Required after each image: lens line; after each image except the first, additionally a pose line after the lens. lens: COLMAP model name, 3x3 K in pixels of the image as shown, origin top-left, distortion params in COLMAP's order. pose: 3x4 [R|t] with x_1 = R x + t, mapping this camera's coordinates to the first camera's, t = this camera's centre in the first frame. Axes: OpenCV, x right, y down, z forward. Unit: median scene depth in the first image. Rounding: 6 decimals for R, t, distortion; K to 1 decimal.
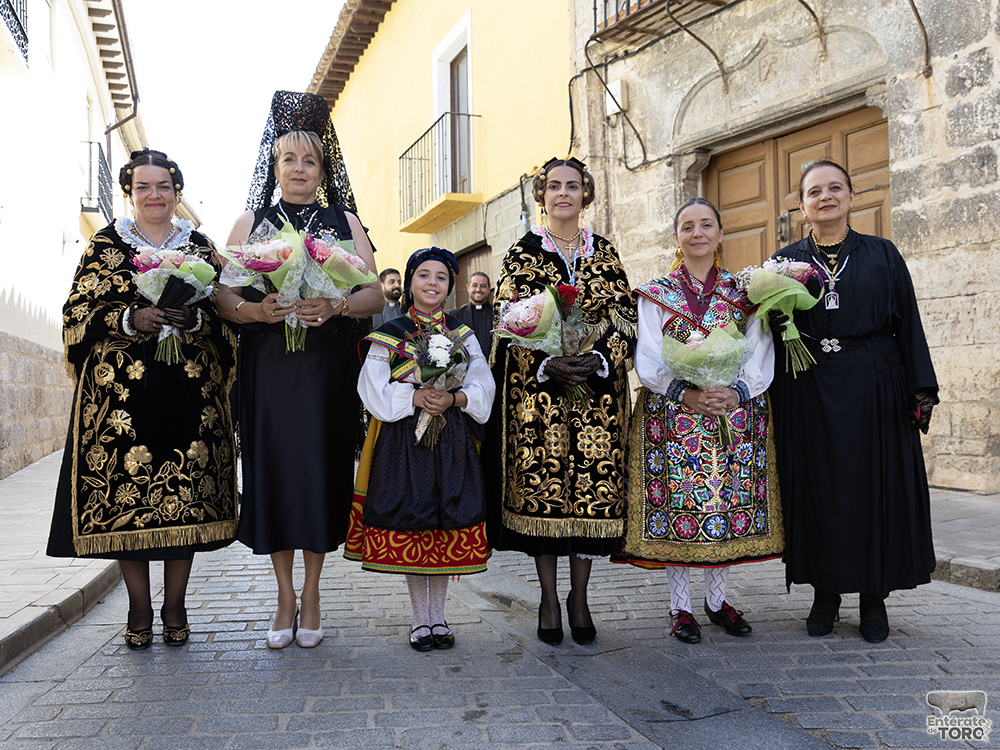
lens RADIAL K [[907.0, 0, 475.1], [0, 907.0, 387.5], [0, 0, 1]] dist [-0.004840, 0.013176]
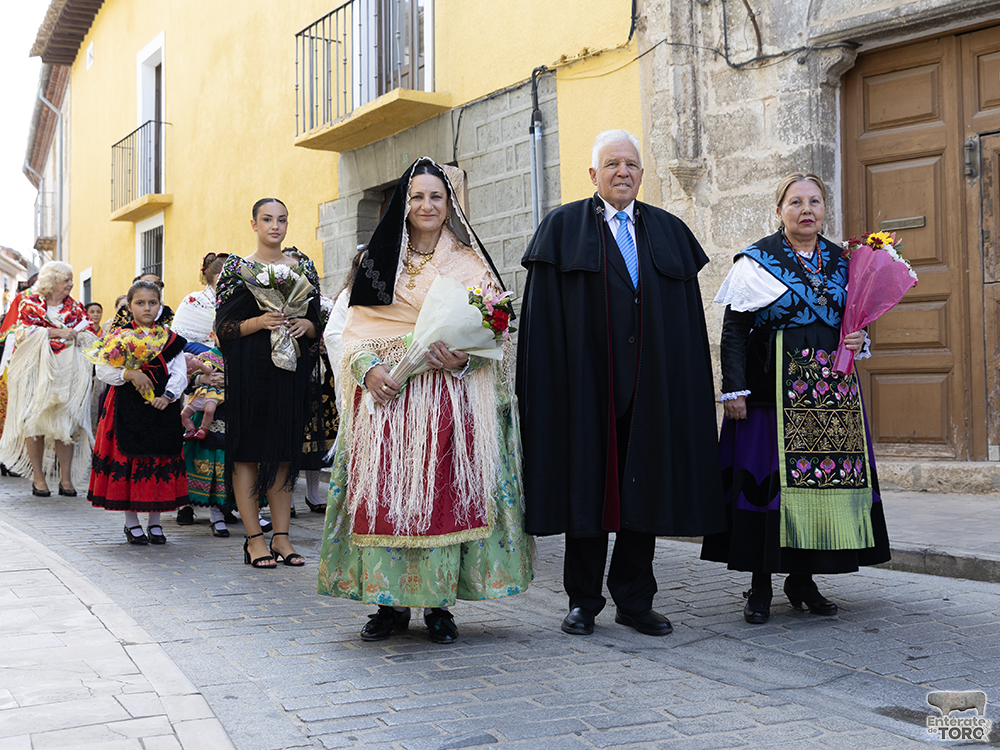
lens RADIAL K [[1217.1, 0, 600.4], [0, 1217.1, 345.7], [0, 0, 1]] dist [0.014519, 0.003493]
pose [[0.955852, 0.014995, 0.293467, -0.208995], [-0.003647, 0.999226, -0.039180, 0.011718], [-0.293827, 0.036380, 0.955166, 0.152235]]
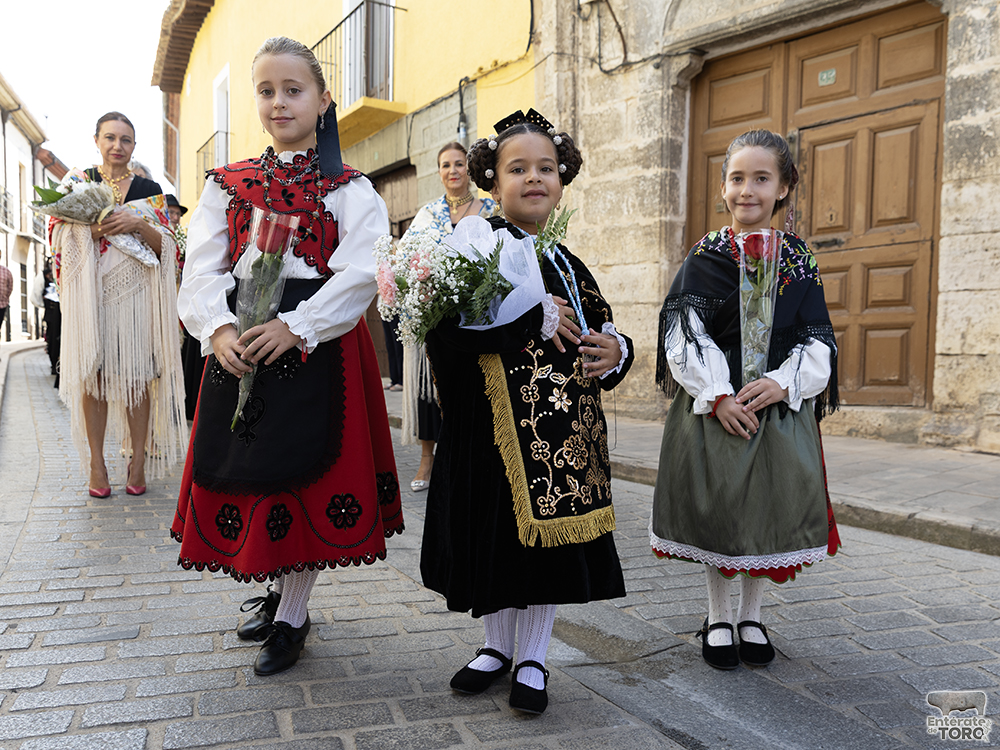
lens RADIAL K [[854.3, 0, 530.6], [0, 854.3, 405.5], [0, 0, 1]] dist [0.010508, -0.001181]
pose [[0.975569, 0.021040, 0.218683, -0.068129], [-0.036509, 0.997089, 0.066937, 0.019621], [-0.216638, -0.073285, 0.973497, 0.227516]]
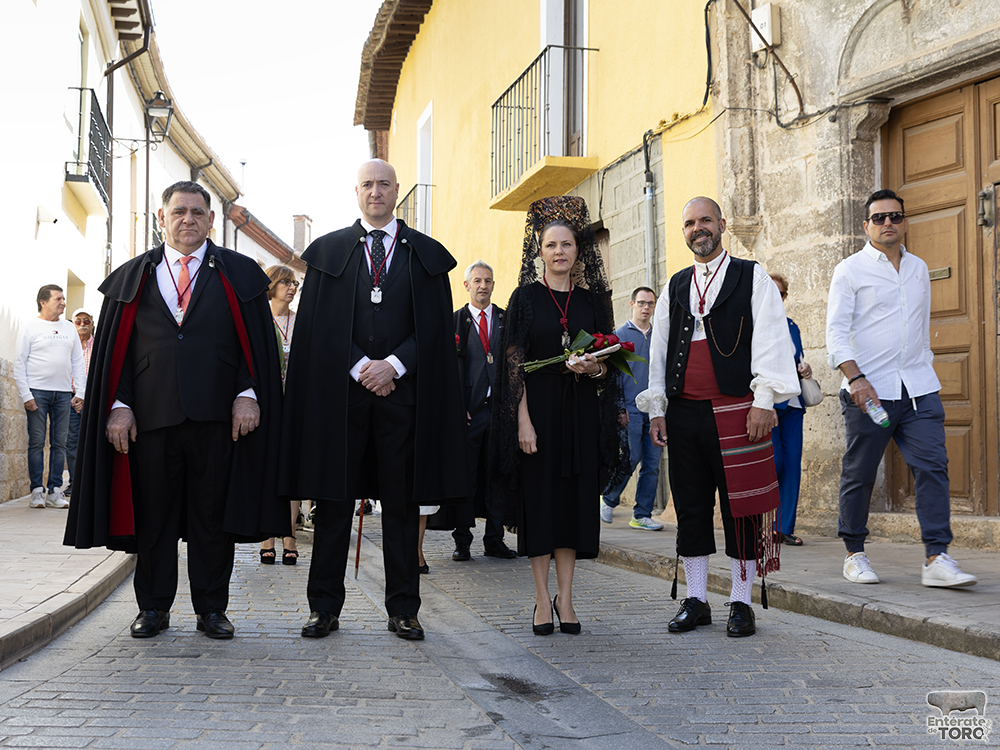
lens RADIAL K [[1369.7, 0, 482.1], [0, 1369.7, 356.7], [0, 0, 1]] dist [0.007212, 0.015972]
pose [[0.991908, 0.015471, -0.126009, 0.077916], [-0.022821, 0.998108, -0.057092, 0.010469], [0.124888, 0.059506, 0.990385, -0.101938]]
